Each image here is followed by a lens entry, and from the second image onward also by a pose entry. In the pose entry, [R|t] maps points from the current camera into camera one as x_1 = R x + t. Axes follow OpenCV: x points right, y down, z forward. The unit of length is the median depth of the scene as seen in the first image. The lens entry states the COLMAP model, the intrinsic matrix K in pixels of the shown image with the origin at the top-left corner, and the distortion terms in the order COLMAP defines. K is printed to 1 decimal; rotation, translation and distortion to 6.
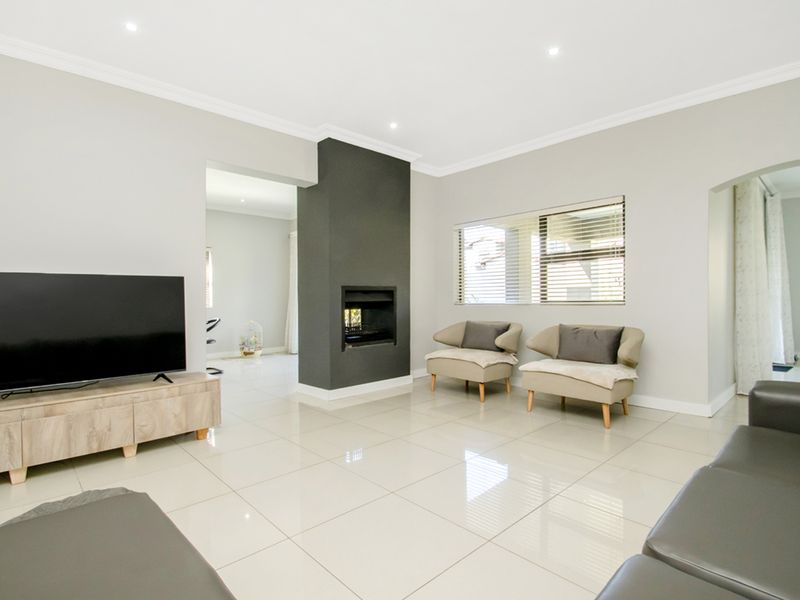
lens RADIAL K [[423.5, 0, 400.0], [0, 423.5, 300.0], [0, 0, 1]] dist [0.001129, 0.000043]
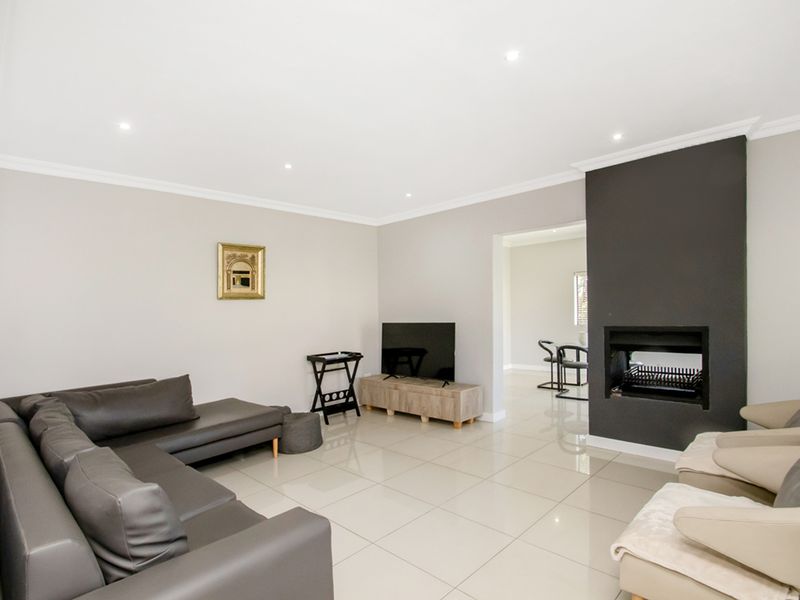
lens RADIAL K [[415.7, 0, 399.7], [0, 415.7, 315.6], [0, 0, 1]] dist [-0.000172, -0.000143]
pose [[0.069019, 0.019008, -0.997434, 0.711274], [0.018242, 0.999627, 0.020312, -0.081295], [0.997449, -0.019597, 0.068646, 0.483054]]
